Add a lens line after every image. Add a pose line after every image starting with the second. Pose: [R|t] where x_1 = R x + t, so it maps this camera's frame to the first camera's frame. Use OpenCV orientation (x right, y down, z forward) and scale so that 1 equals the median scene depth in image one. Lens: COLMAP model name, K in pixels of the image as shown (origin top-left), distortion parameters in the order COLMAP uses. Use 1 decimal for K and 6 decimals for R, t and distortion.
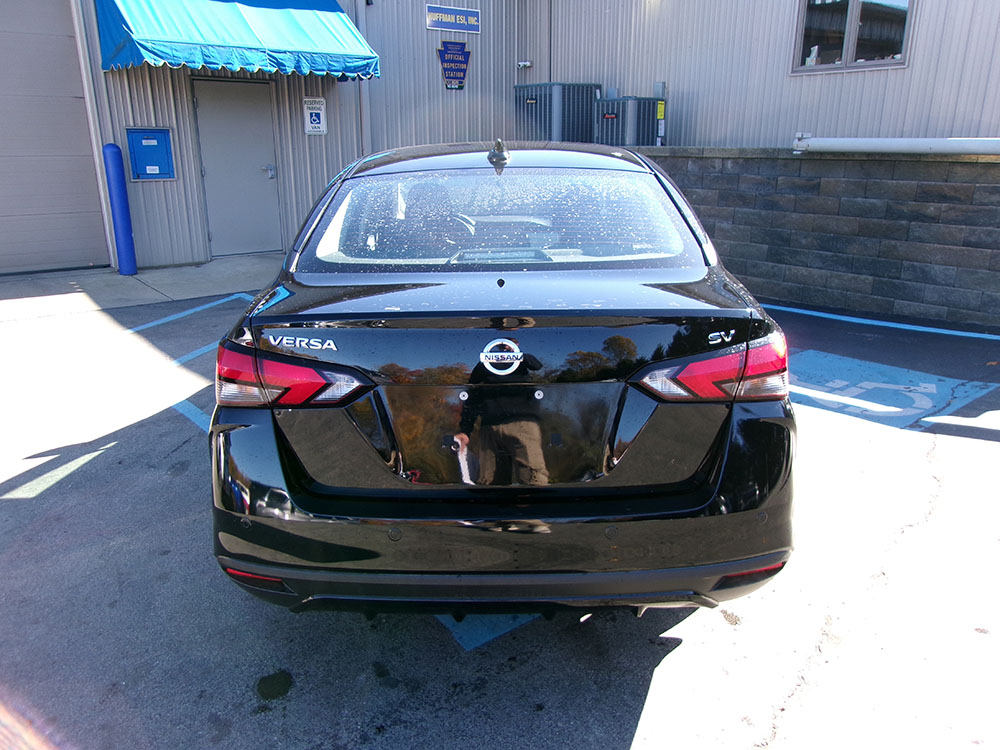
lens RADIAL K [[776.8, 0, 494.9], [0, 776.8, 373.1], [0, 0, 1]] dist [-0.031338, 0.049161]
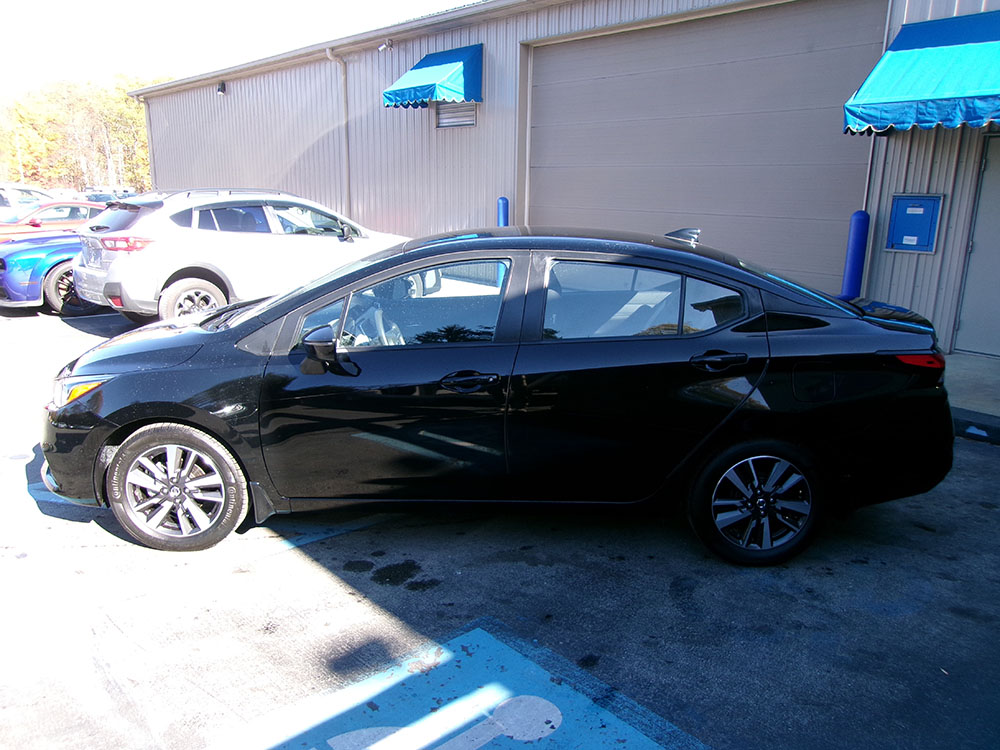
lens RADIAL K [[776.8, 0, 497.2], [0, 776.8, 378.3], [0, 0, 1]] dist [-0.031338, 0.049161]
pose [[0.039111, 0.243836, -0.969027, 0.499700], [-0.297108, 0.928747, 0.221709, -0.189875], [0.954042, 0.279235, 0.108770, 0.543118]]
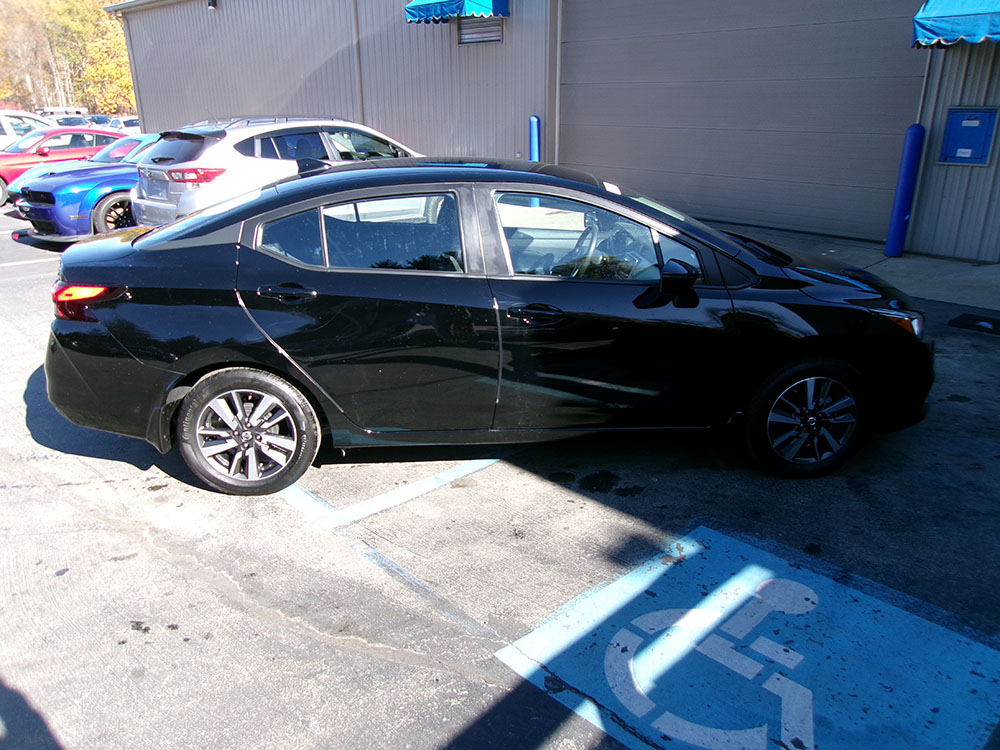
lens RADIAL K [[776.8, 0, 495.6], [0, 776.8, 374.8], [0, 0, 1]] dist [-0.031338, 0.049161]
pose [[0.080331, 0.338341, -0.937589, 0.524832], [-0.276815, 0.911200, 0.305102, -0.164597], [0.957560, 0.235030, 0.166855, 0.411334]]
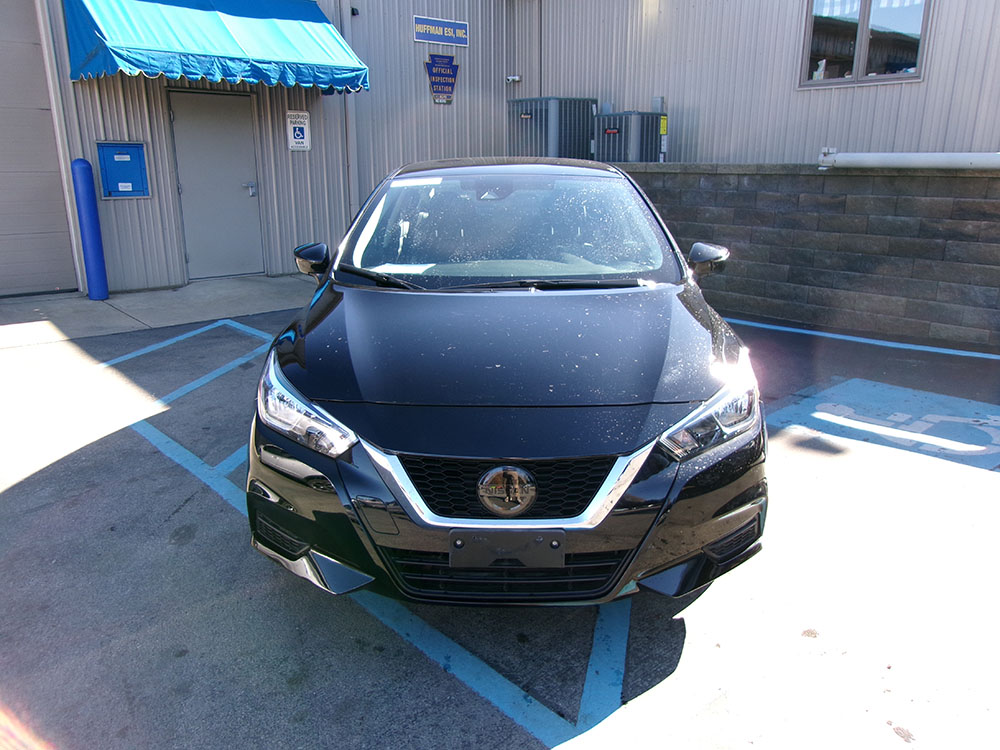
lens RADIAL K [[776.8, 0, 493.0], [0, 776.8, 371.8], [0, 0, 1]] dist [-0.031338, 0.049161]
pose [[0.998949, -0.011082, 0.044480, -0.049002], [0.012121, 0.999658, -0.023172, -0.015012], [-0.044208, 0.023687, 0.998741, 0.061691]]
